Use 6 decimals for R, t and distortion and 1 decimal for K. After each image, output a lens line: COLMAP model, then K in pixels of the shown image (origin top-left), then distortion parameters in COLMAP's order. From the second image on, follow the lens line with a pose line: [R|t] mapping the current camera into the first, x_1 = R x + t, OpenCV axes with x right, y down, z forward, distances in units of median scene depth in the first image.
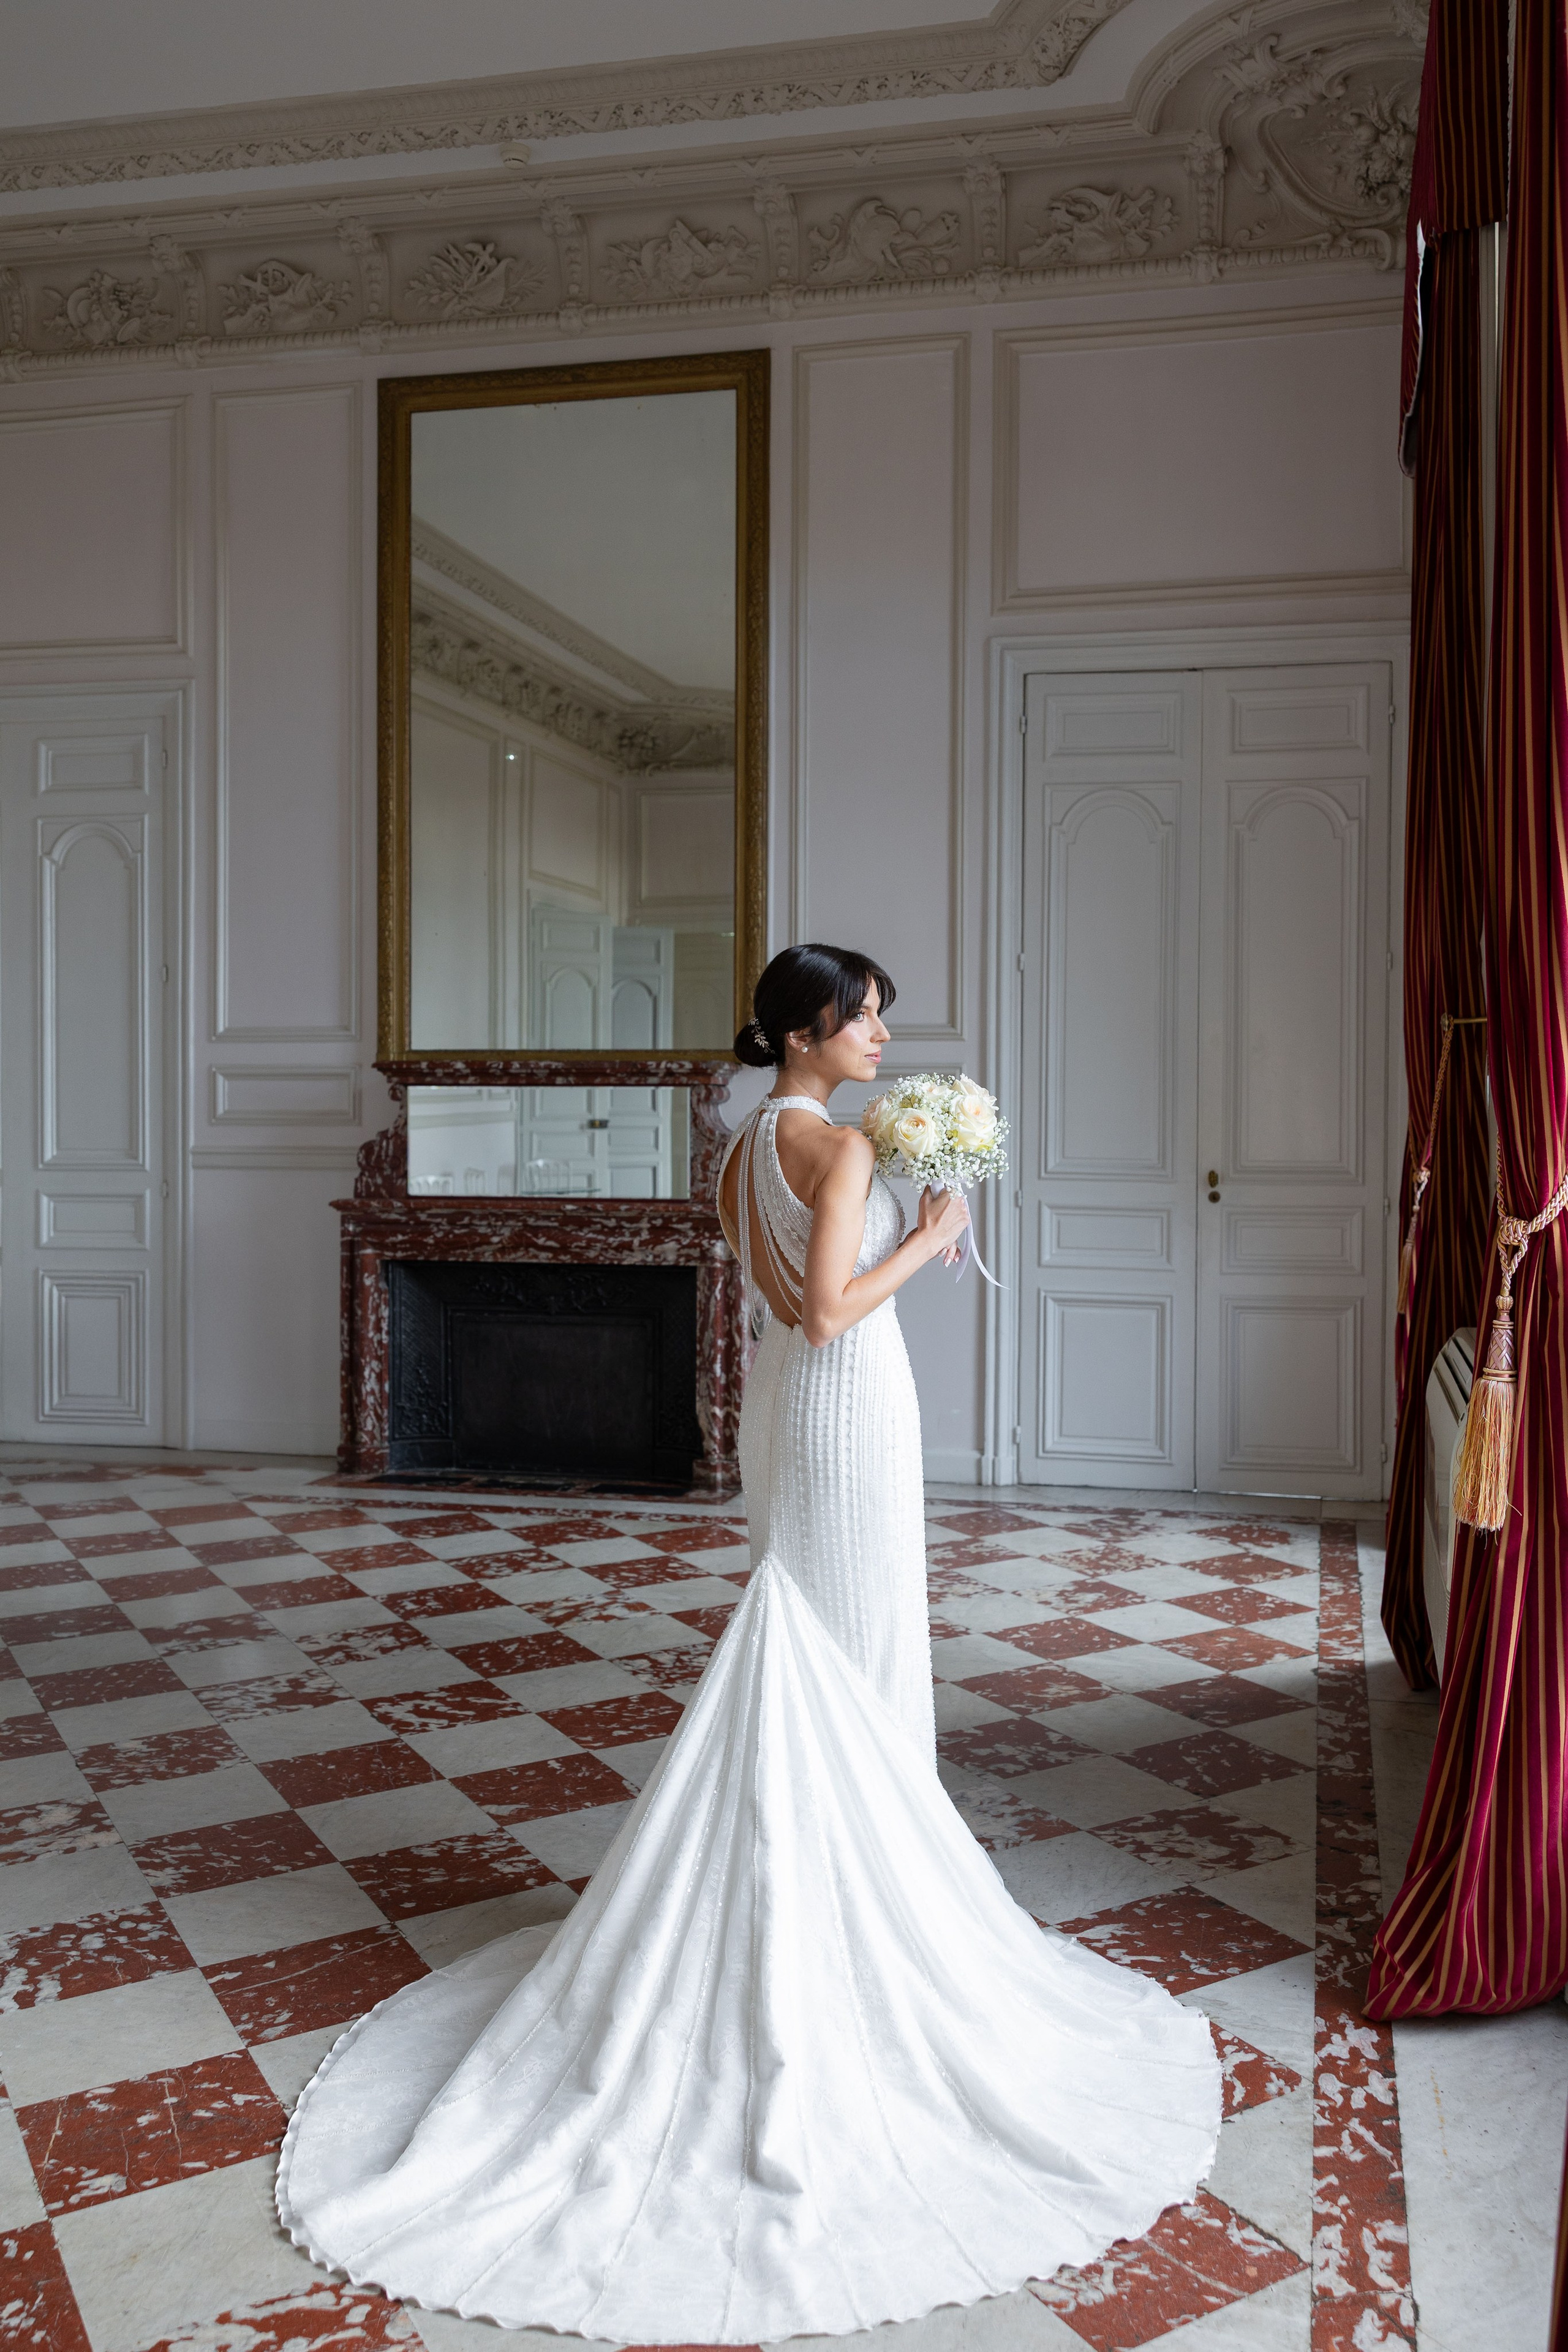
lens RADIAL K [[1909.1, 0, 977.7], [0, 1909.1, 1185.6], [0, 0, 1]] dist [0.001411, 0.008823]
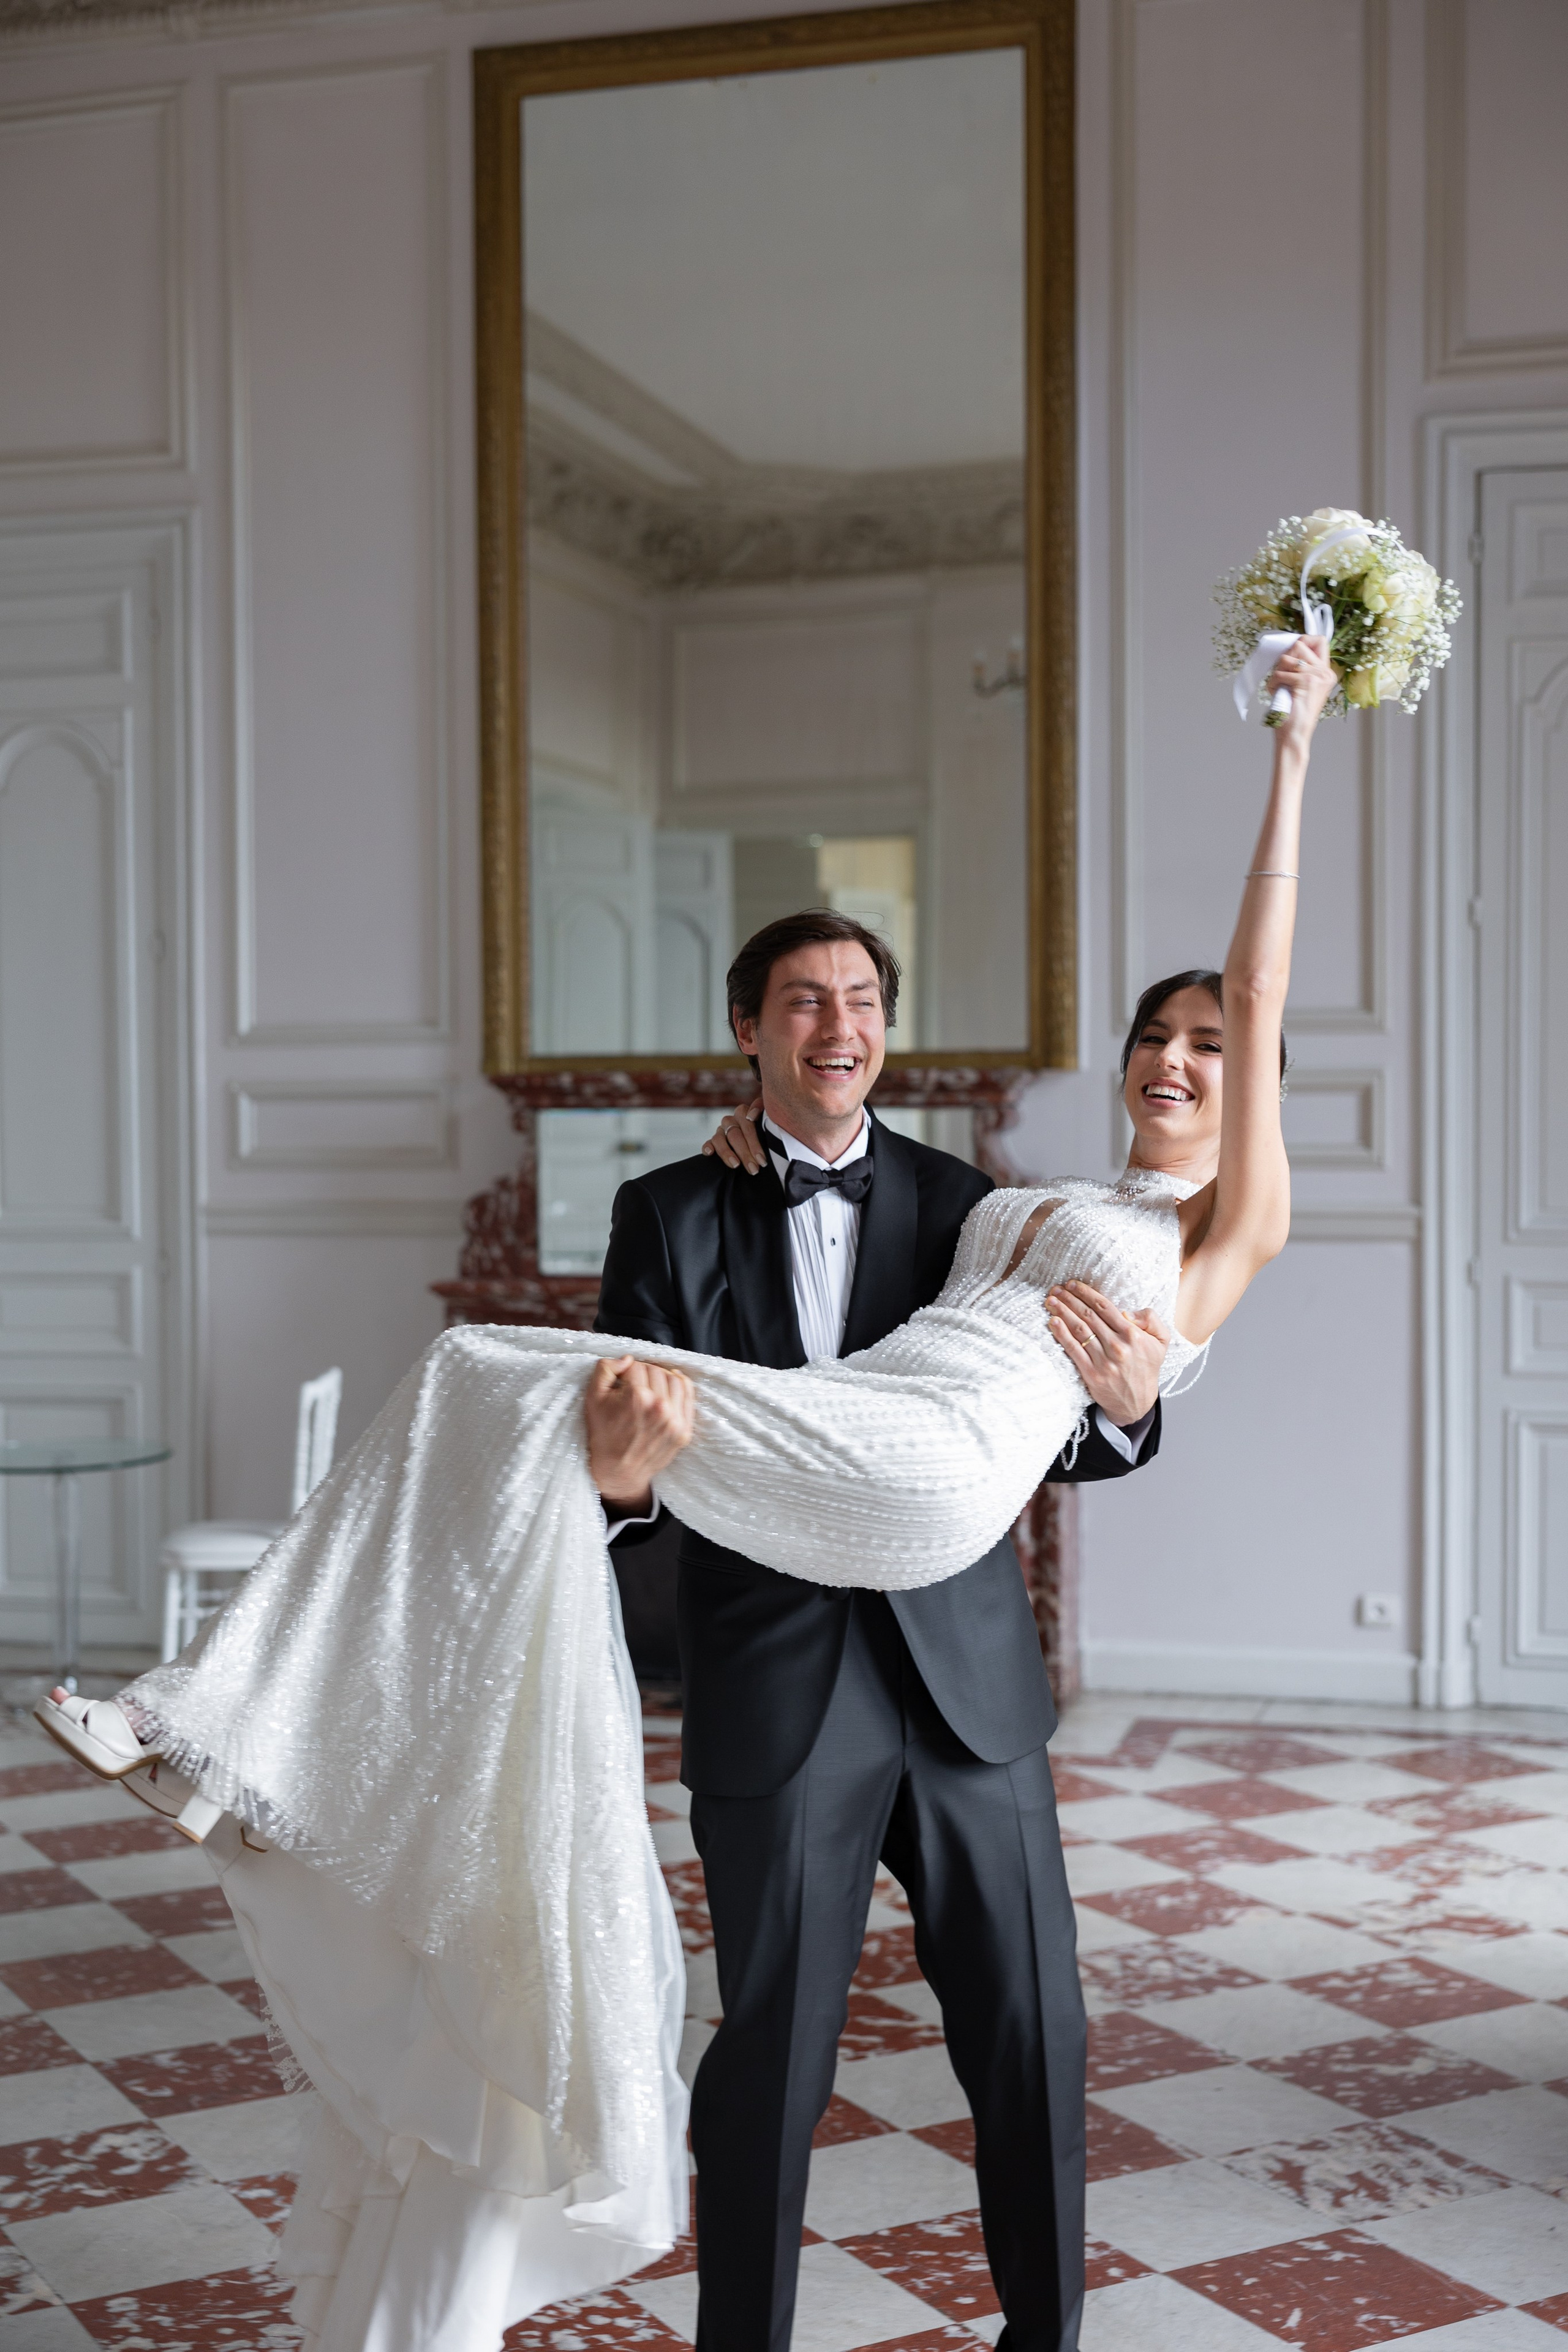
lens RADIAL K [[3091.2, 0, 786.8], [0, 3091.2, 1258.2], [0, 0, 1]] dist [0.007361, -0.044699]
pose [[0.997225, -0.008888, -0.073917, -0.132729], [0.010079, 0.999825, 0.015756, -0.016772], [0.073764, -0.016458, 0.997140, -0.076555]]
